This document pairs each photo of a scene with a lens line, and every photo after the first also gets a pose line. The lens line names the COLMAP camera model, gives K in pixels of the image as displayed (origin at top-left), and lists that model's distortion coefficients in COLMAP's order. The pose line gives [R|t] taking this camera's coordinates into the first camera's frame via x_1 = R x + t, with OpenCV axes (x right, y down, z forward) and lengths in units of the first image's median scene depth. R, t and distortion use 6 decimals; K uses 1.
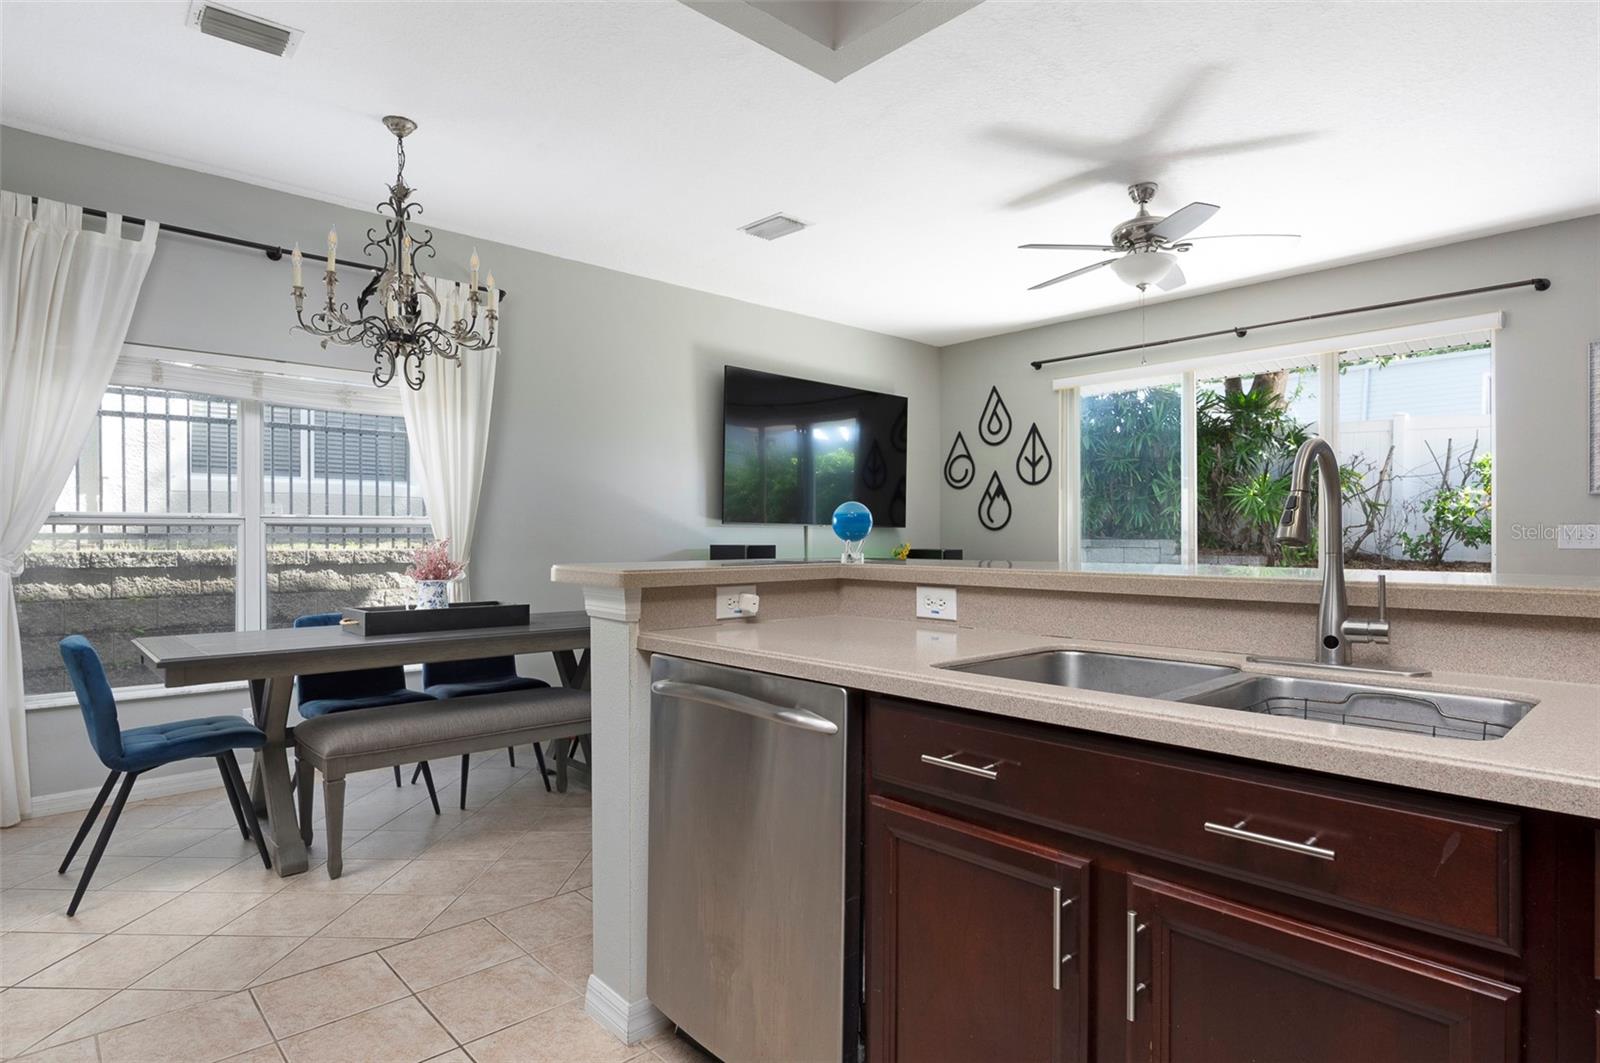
lens RADIAL K [[866.0, 0, 800.0], [0, 866.0, 531.5], [0, 0, 1]] dist [-0.001787, -0.000496]
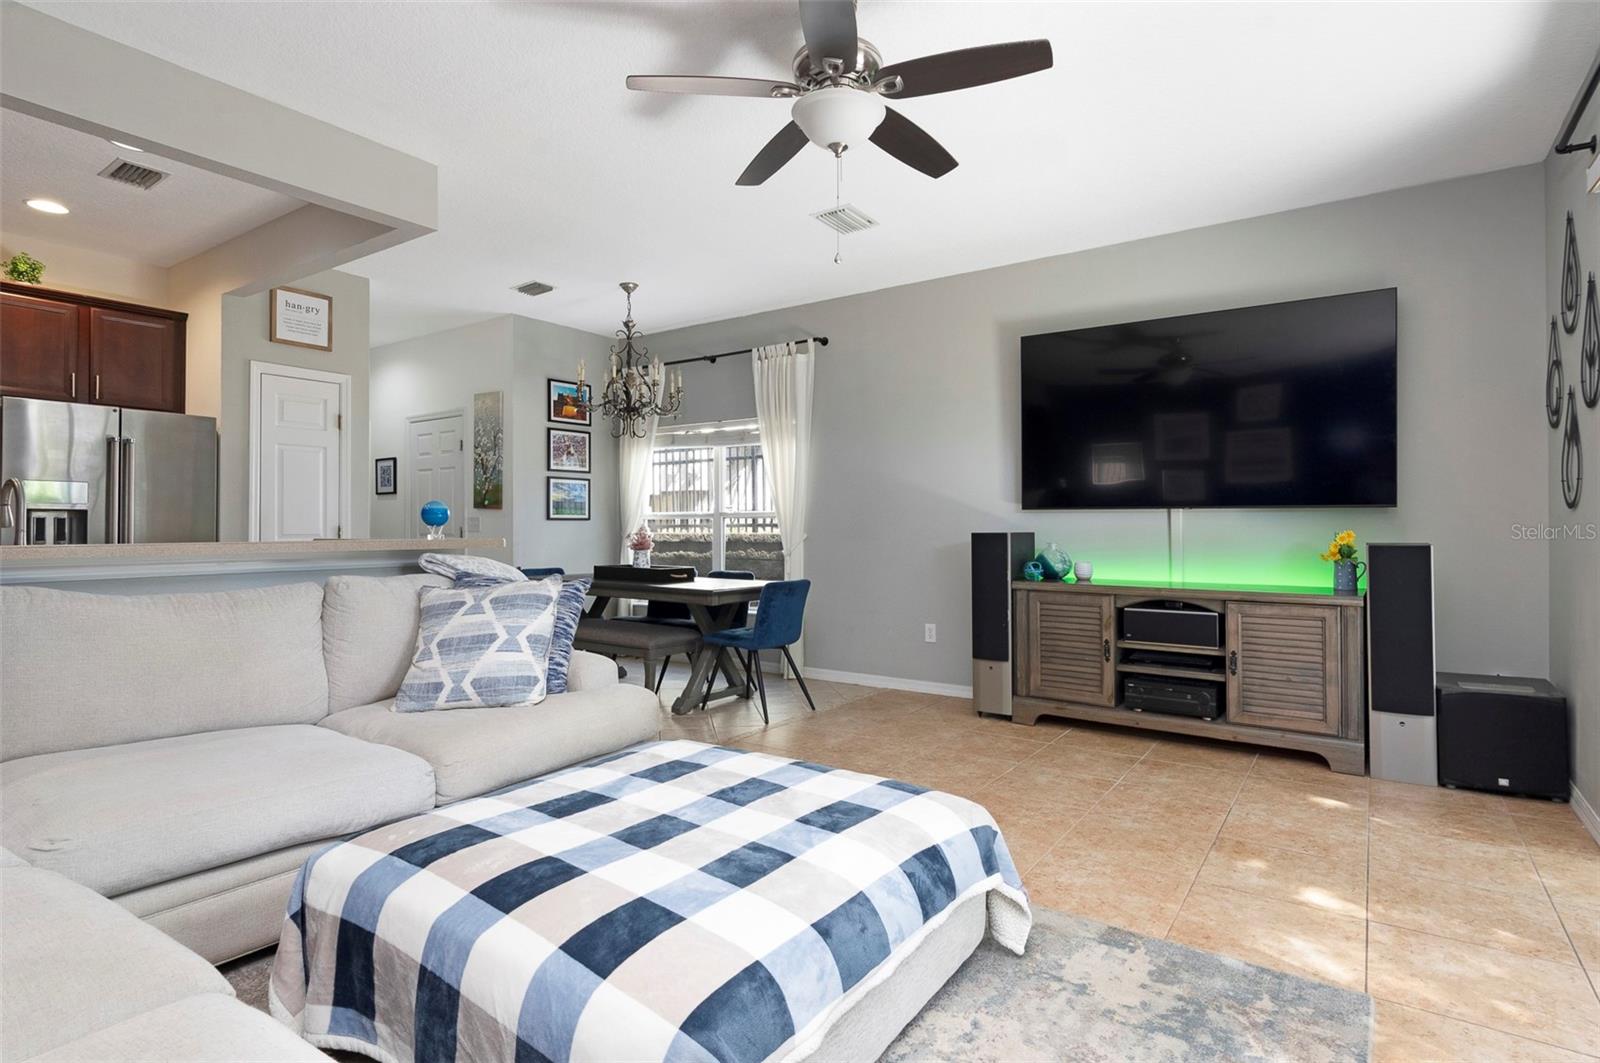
lens RADIAL K [[801.1, 0, 803.9], [0, 801.1, 521.9], [0, 0, 1]] dist [-0.000750, -0.000242]
pose [[0.216627, -0.007274, -0.976227, 1.083125], [0.008701, 0.999947, -0.005520, 0.011655], [0.976216, -0.007298, 0.216679, 0.936249]]
